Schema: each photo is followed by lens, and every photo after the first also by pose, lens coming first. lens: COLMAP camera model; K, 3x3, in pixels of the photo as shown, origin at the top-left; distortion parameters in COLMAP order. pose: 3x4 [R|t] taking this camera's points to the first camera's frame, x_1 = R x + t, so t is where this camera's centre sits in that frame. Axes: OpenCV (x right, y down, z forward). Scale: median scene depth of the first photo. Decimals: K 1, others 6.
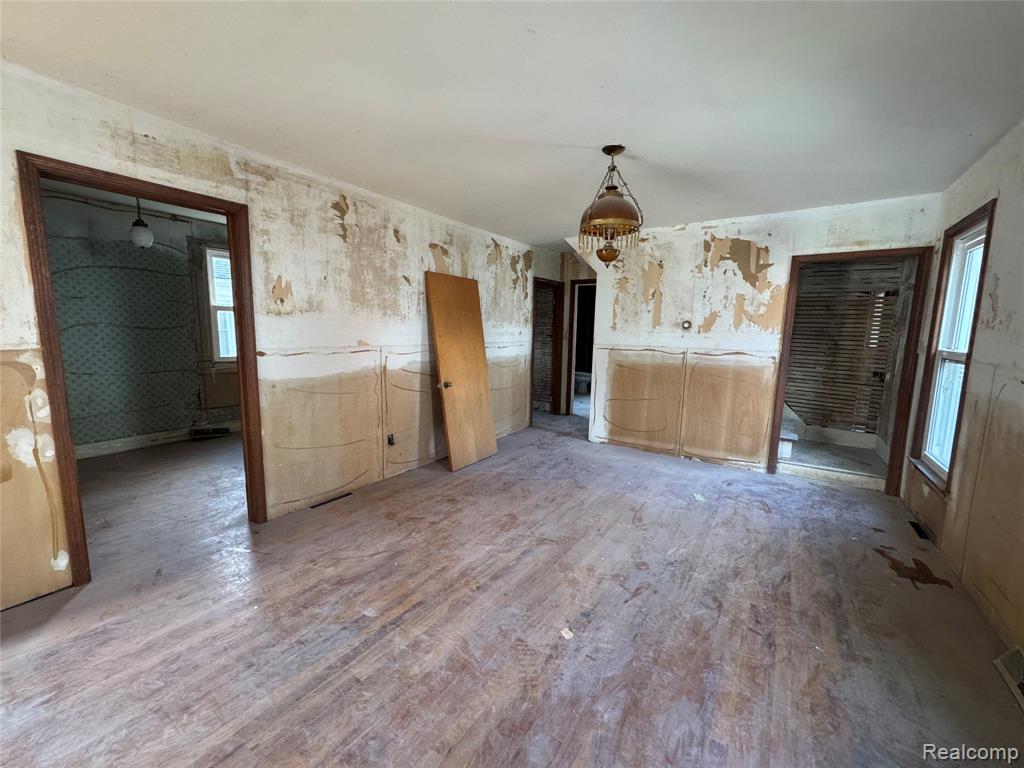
lens RADIAL K [[407.1, 0, 513.1], [0, 407.1, 382.6], [0, 0, 1]] dist [-0.003480, -0.000129]
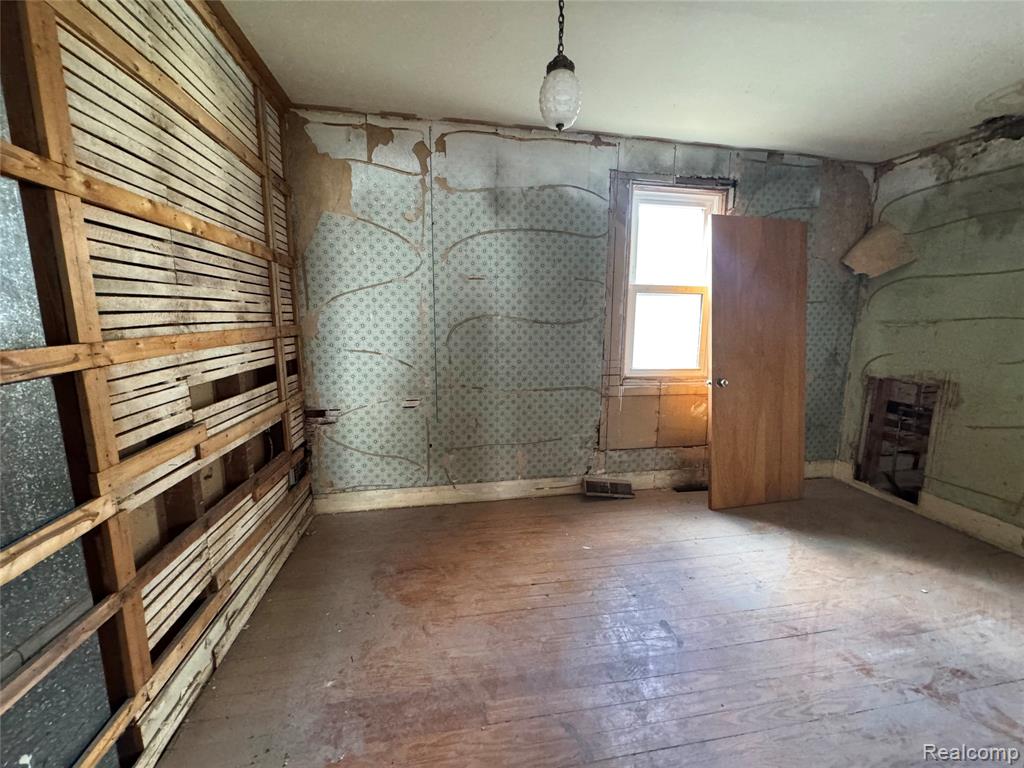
lens RADIAL K [[407.1, 0, 512.2], [0, 407.1, 384.3], [0, 0, 1]] dist [-0.003480, -0.000129]
pose [[0.692663, 0.099679, -0.714340, -0.449688], [-0.088665, 0.994660, 0.052821, -0.062763], [0.715791, 0.026750, 0.697802, 0.491237]]
